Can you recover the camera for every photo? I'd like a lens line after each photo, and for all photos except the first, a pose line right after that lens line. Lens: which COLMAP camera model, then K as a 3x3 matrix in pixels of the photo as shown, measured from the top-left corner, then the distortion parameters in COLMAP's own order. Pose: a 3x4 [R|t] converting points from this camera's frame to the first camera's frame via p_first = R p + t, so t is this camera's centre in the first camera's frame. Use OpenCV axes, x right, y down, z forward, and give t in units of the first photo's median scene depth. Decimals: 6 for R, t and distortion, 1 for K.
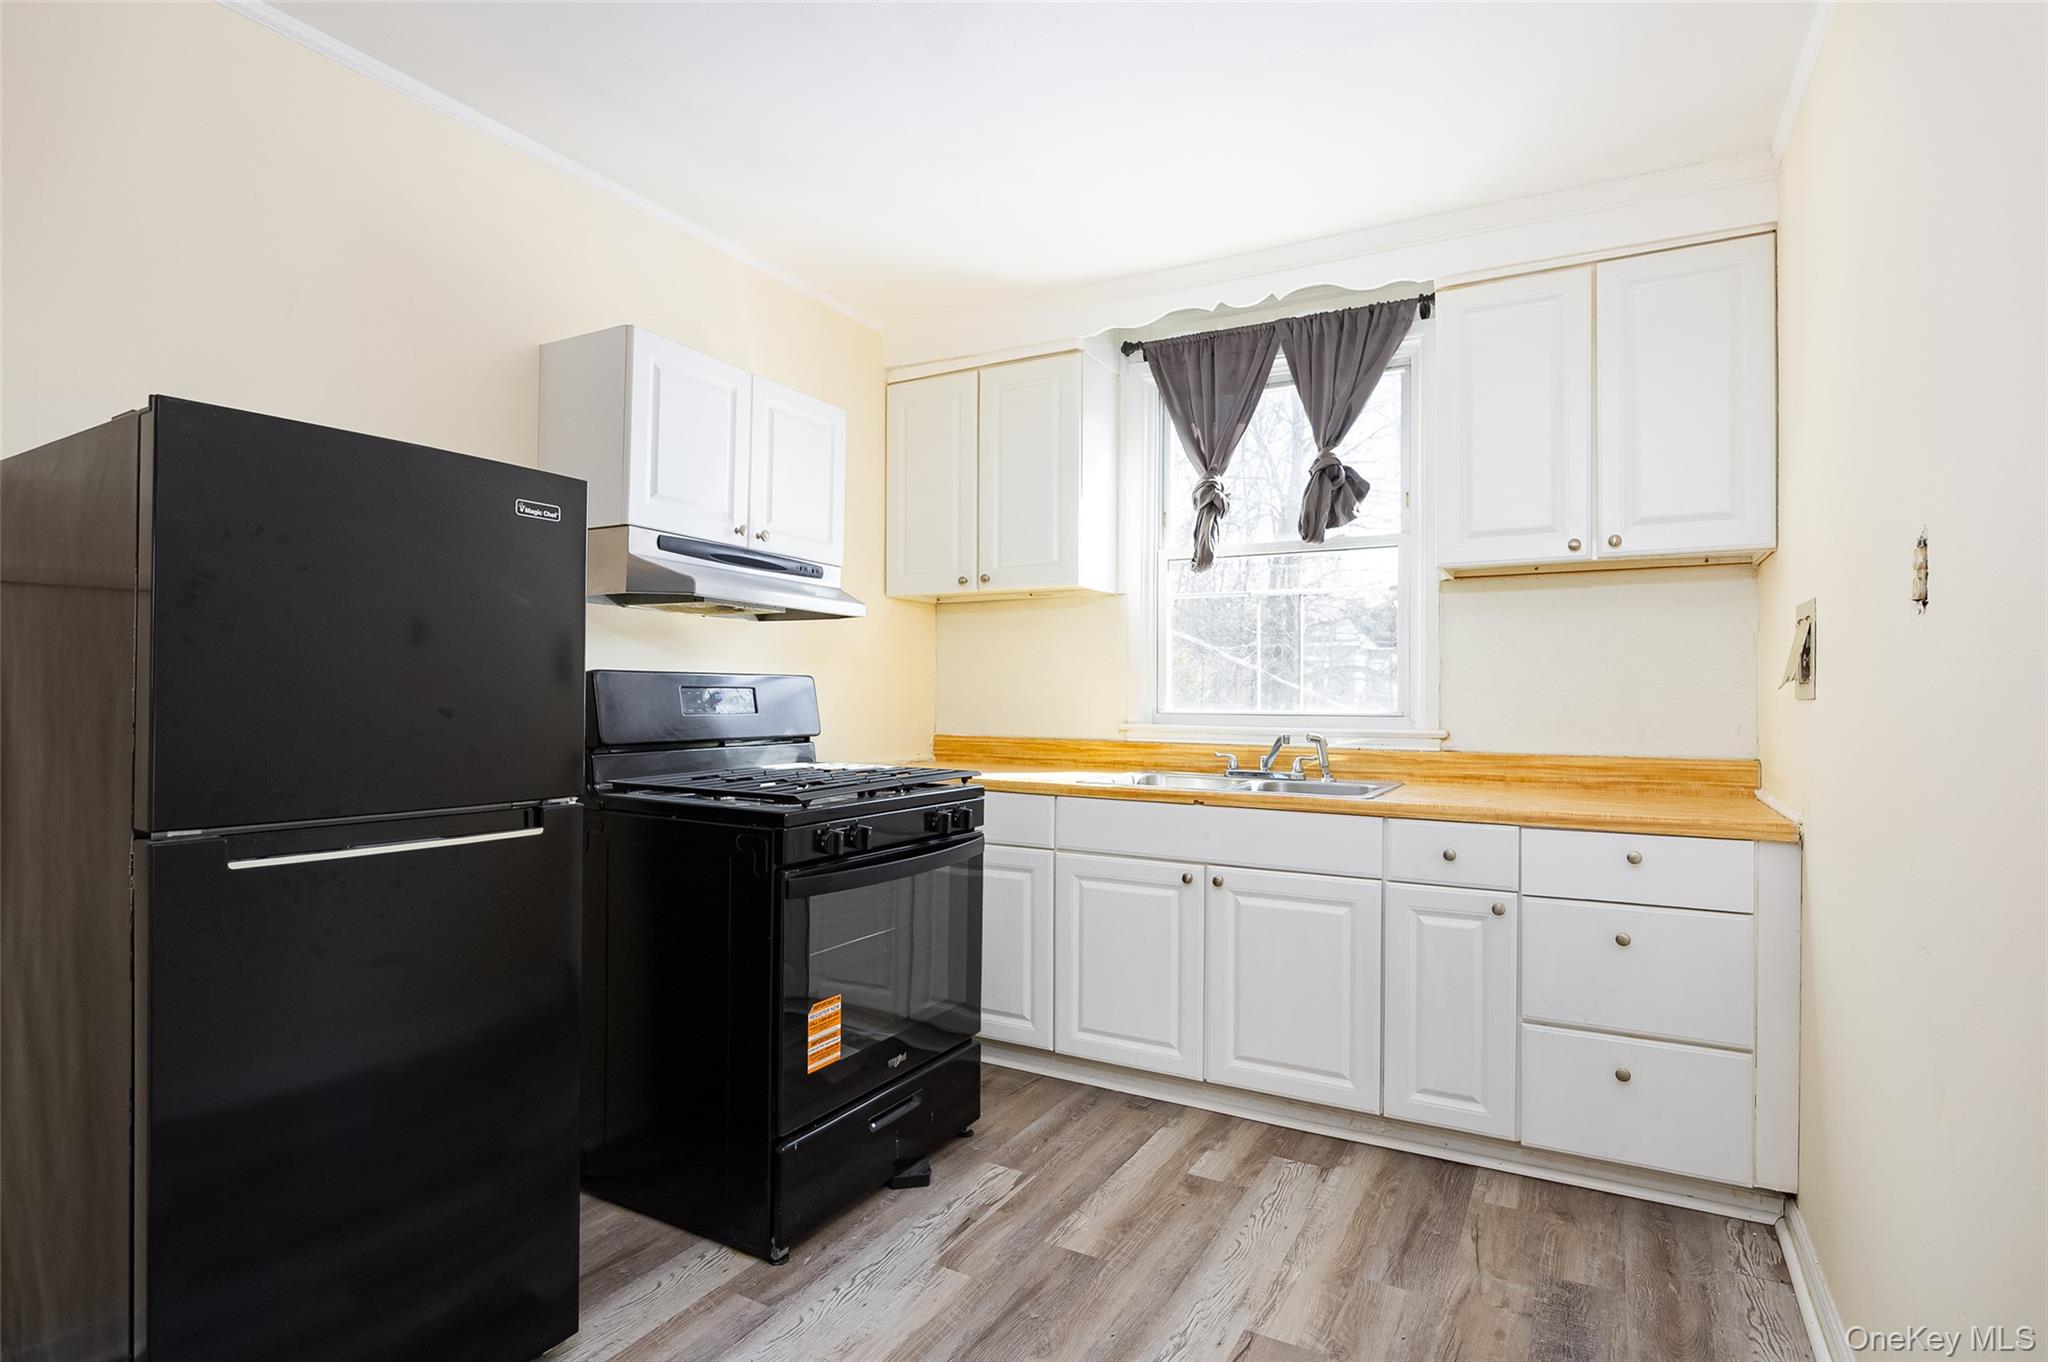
lens RADIAL K [[1037.0, 0, 1024.0], [0, 1037.0, 681.0], [0, 0, 1]] dist [-0.029207, 0.000037]
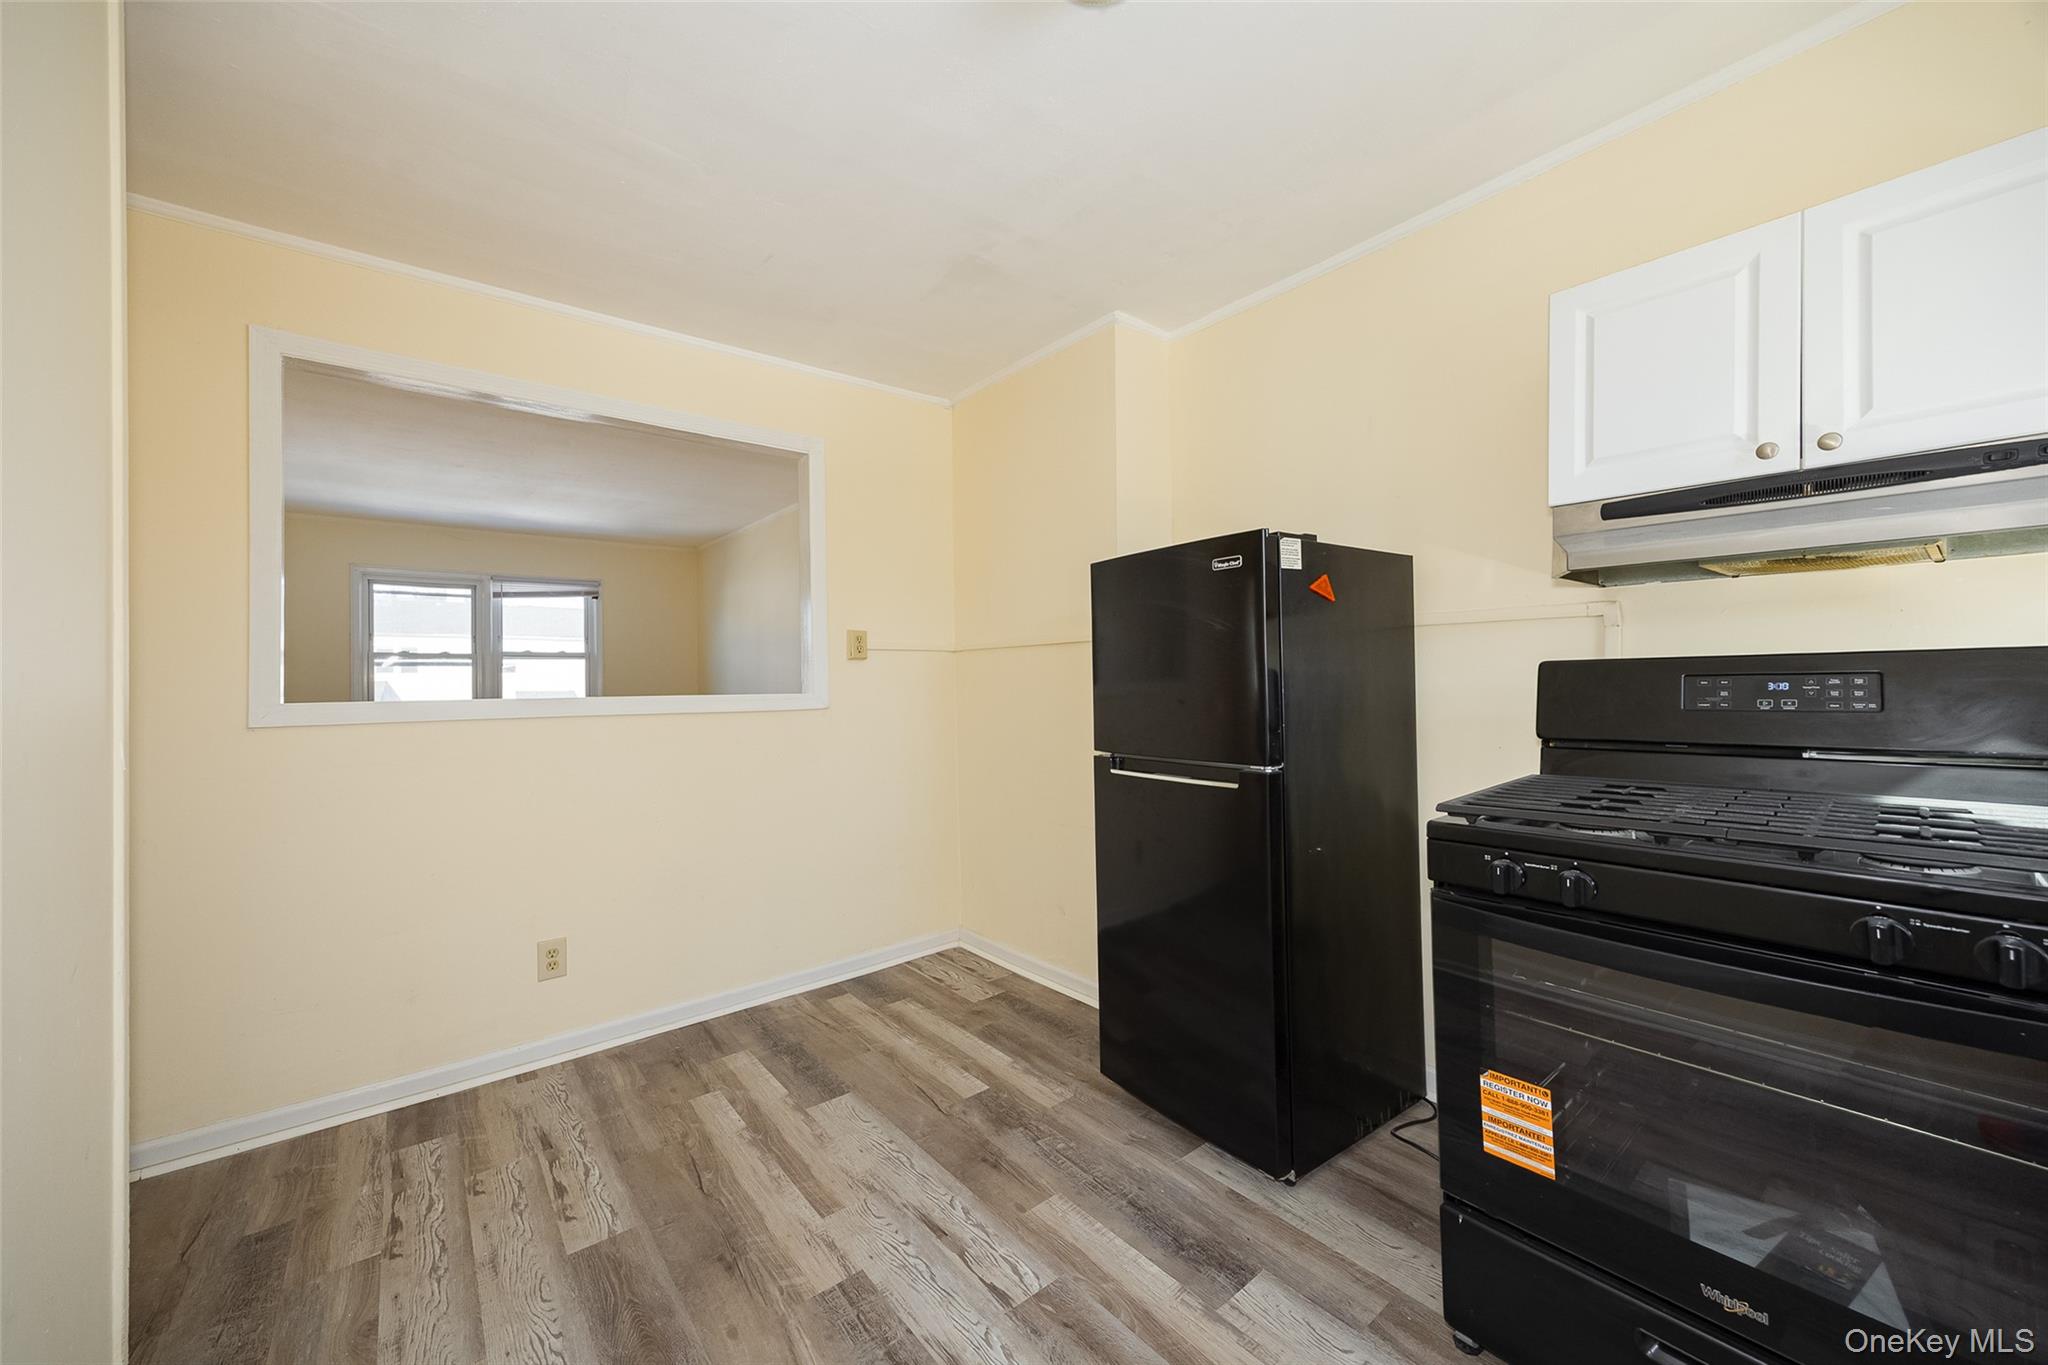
lens RADIAL K [[785.5, 0, 1024.0], [0, 785.5, 682.5], [0, 0, 1]] dist [0.001300, 0.000156]
pose [[-0.386372, -0.011437, -0.922272, 0.524476], [0.018767, 0.999619, -0.020258, 0.015050], [0.922152, -0.025135, -0.386010, 0.933547]]
